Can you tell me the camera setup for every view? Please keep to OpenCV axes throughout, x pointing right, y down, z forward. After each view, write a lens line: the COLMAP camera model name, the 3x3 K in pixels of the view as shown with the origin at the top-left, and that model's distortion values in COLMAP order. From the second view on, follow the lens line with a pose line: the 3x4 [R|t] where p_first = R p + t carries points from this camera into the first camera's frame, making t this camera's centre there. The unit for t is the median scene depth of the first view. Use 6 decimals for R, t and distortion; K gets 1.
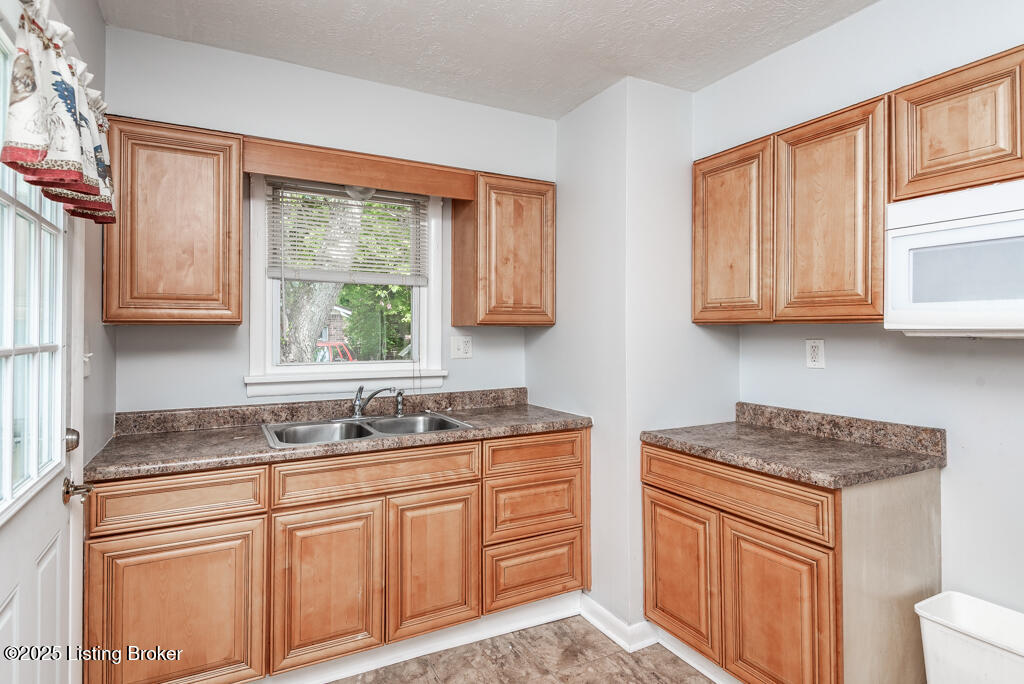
lens RADIAL K [[536.4, 0, 508.1], [0, 536.4, 325.0], [0, 0, 1]] dist [0.001772, -0.000971]
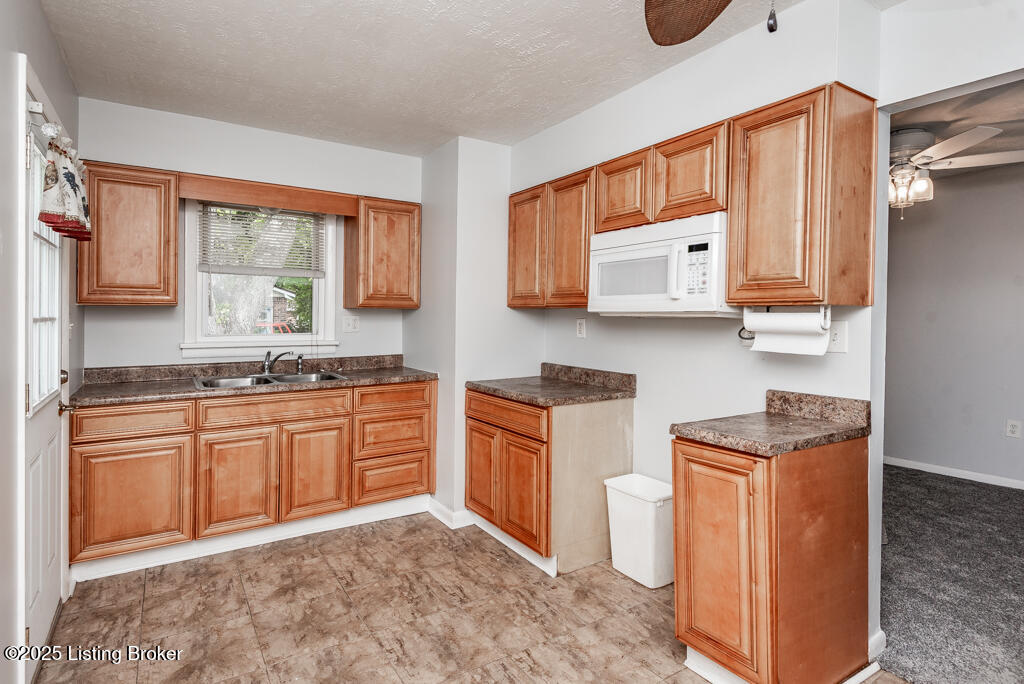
lens RADIAL K [[518.1, 0, 505.6], [0, 518.1, 312.6], [0, 0, 1]] dist [0.001458, -0.009355]
pose [[0.996295, 0.005924, 0.085798, 0.251915], [-0.006621, 0.999947, 0.007846, 0.000528], [-0.085747, -0.008385, 0.996282, -0.440408]]
